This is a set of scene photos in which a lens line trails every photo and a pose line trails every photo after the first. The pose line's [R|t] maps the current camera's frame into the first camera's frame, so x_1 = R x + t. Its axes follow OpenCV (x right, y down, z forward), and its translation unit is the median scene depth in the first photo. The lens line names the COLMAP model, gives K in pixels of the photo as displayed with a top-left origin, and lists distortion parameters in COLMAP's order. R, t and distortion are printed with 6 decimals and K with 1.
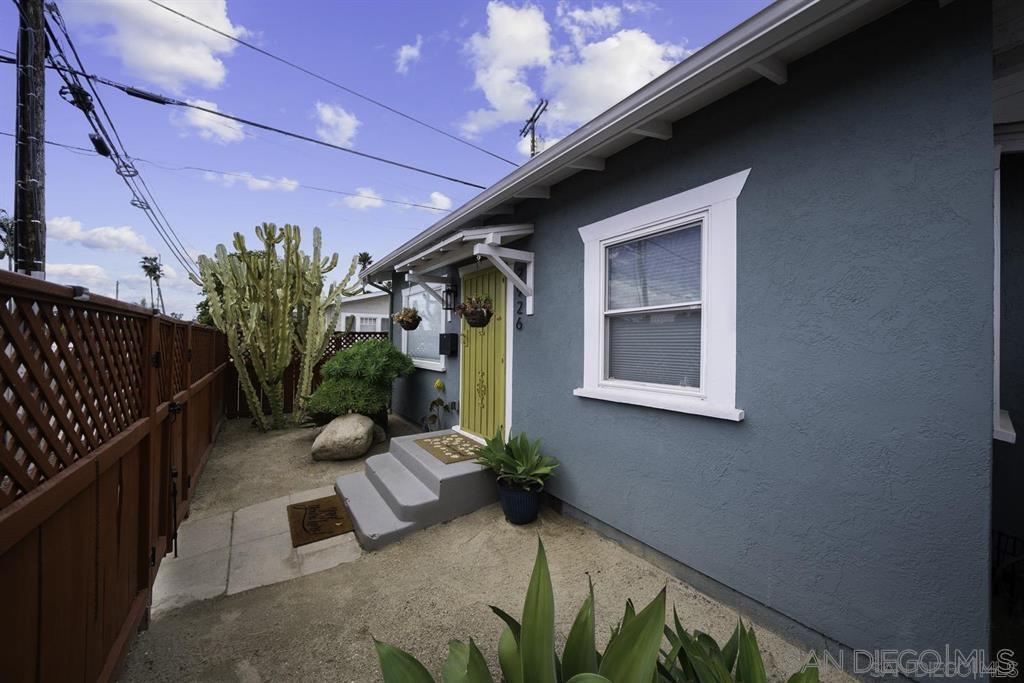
lens RADIAL K [[358.4, 0, 512.4], [0, 358.4, 341.0], [0, 0, 1]] dist [-0.019410, -0.000068]
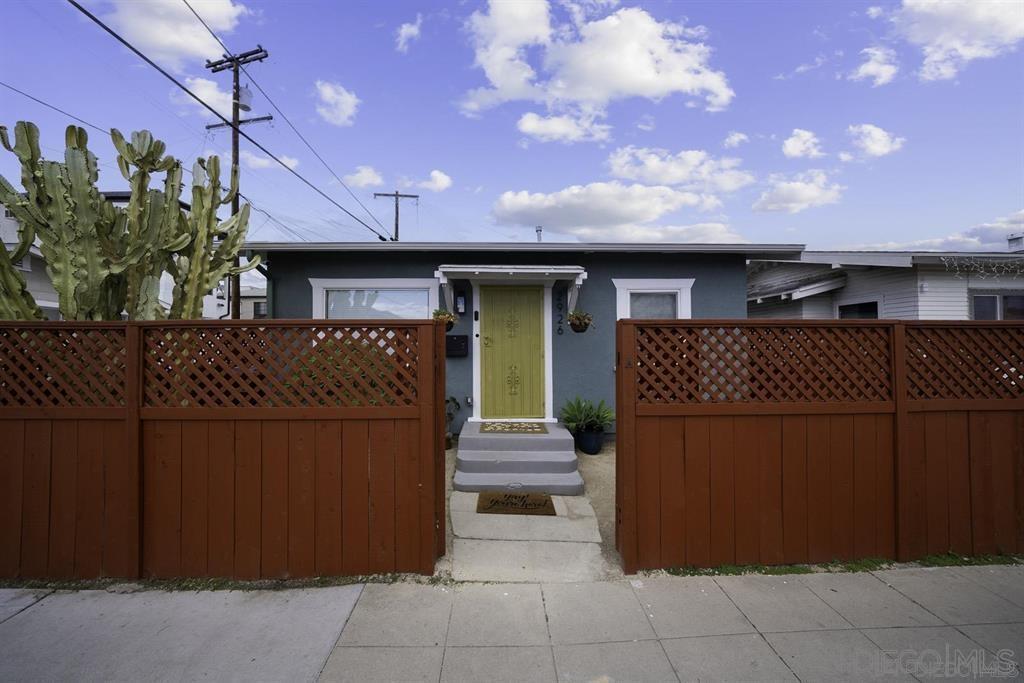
lens RADIAL K [[358.4, 0, 515.9], [0, 358.4, 337.7], [0, 0, 1]] dist [-0.019410, -0.000068]
pose [[0.568106, 0.007283, 0.822923, -1.548144], [0.001342, 0.999951, -0.009776, -0.005207], [-0.822954, 0.006658, 0.568069, 0.384823]]
